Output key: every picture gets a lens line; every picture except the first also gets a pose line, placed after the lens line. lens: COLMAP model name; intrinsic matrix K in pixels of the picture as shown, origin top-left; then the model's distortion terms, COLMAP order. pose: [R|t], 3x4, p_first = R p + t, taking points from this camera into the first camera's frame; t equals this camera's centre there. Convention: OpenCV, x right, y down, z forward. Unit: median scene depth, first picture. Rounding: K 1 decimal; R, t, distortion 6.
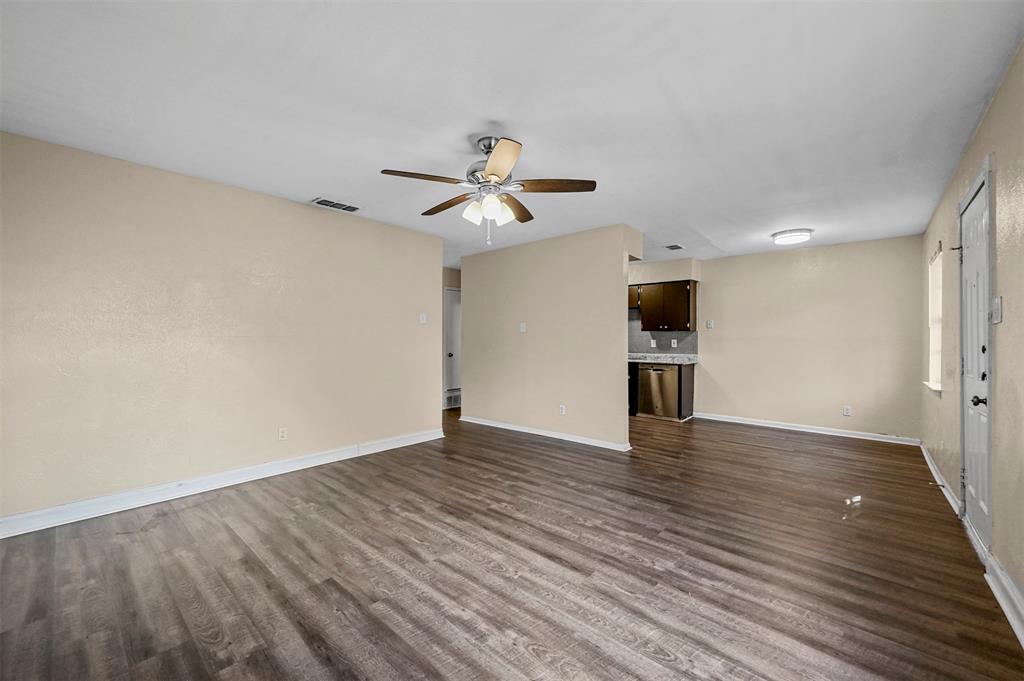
lens RADIAL K [[404.2, 0, 502.7], [0, 404.2, 340.9], [0, 0, 1]] dist [-0.000581, 0.002008]
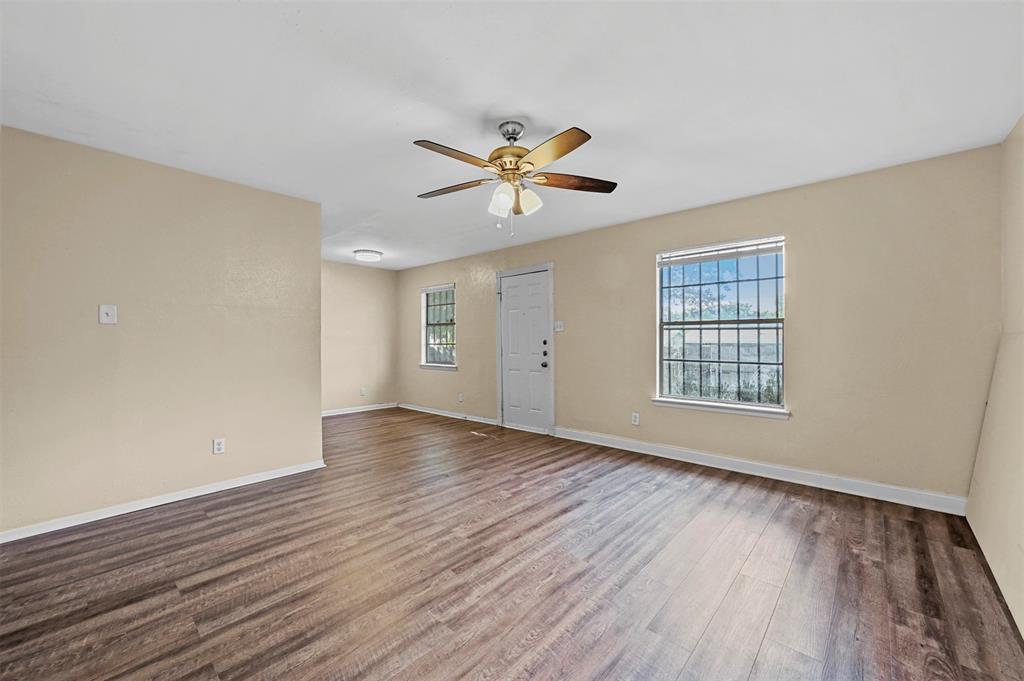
lens RADIAL K [[404.2, 0, 516.1], [0, 404.2, 345.7], [0, 0, 1]] dist [-0.000581, 0.002008]
pose [[-0.012637, -0.016153, 0.999790, -0.943590], [0.002594, 0.999866, 0.016187, -0.002131], [-0.999917, 0.002798, -0.012594, 0.974778]]
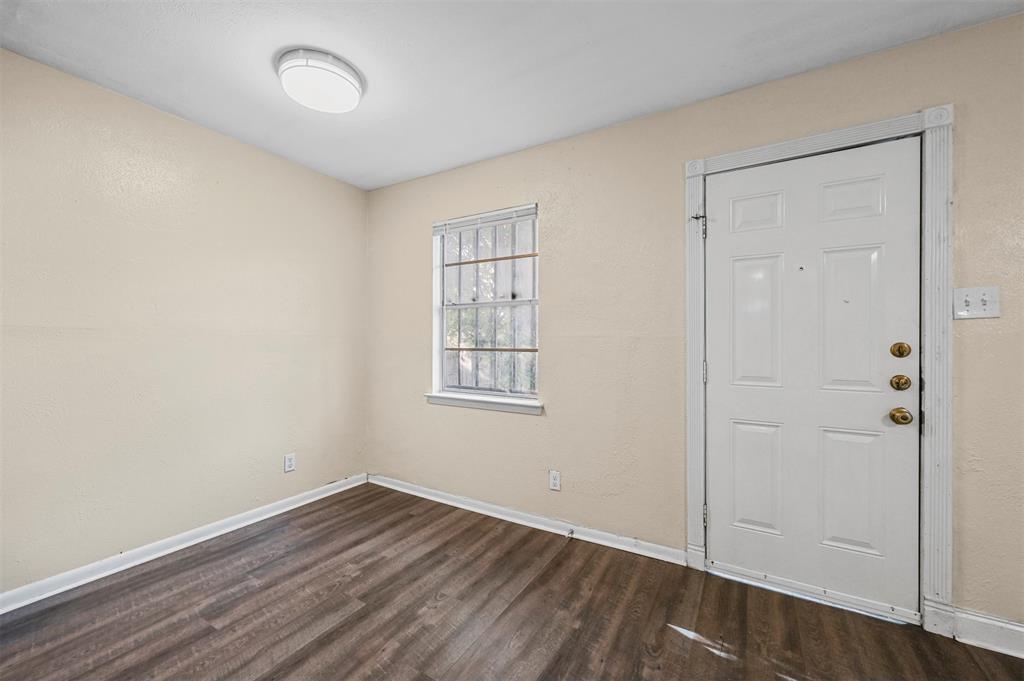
lens RADIAL K [[404.2, 0, 511.1], [0, 404.2, 340.3], [0, 0, 1]] dist [-0.000581, 0.002008]
pose [[-0.202806, -0.004527, 0.979209, 0.464748], [-0.006943, 0.999971, 0.003185, 0.000536], [-0.979194, -0.006153, -0.202831, 1.557038]]
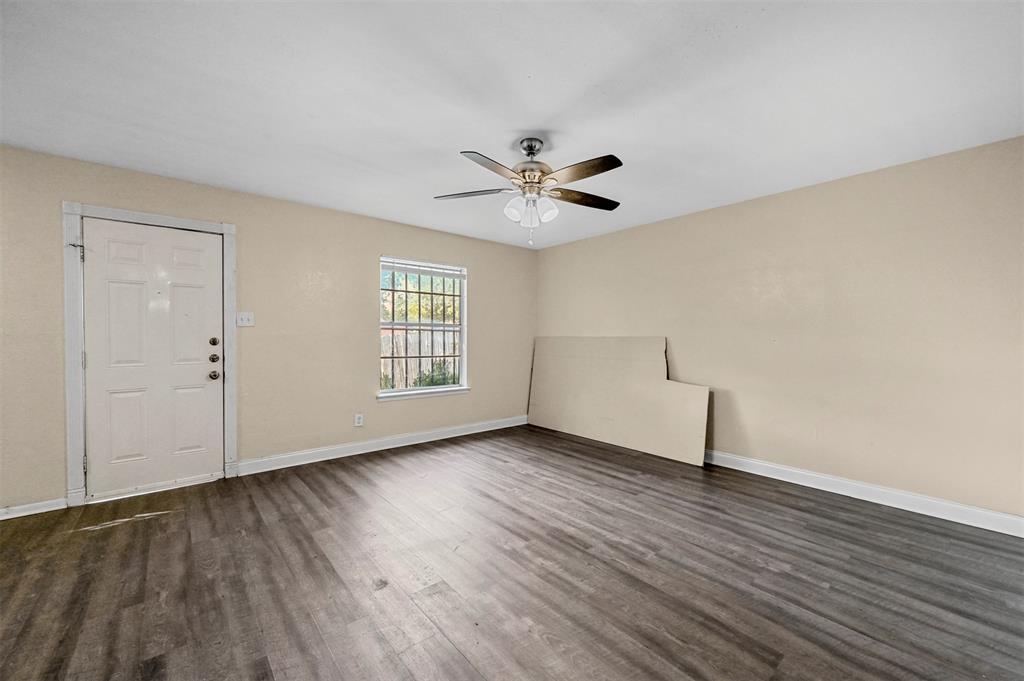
lens RADIAL K [[404.2, 0, 509.5], [0, 404.2, 340.4], [0, 0, 1]] dist [-0.000581, 0.002008]
pose [[-0.992427, -0.006634, 0.122657, -0.104277], [-0.006133, 0.999971, 0.004467, -0.001298], [-0.122683, 0.003681, -0.992439, 1.963177]]
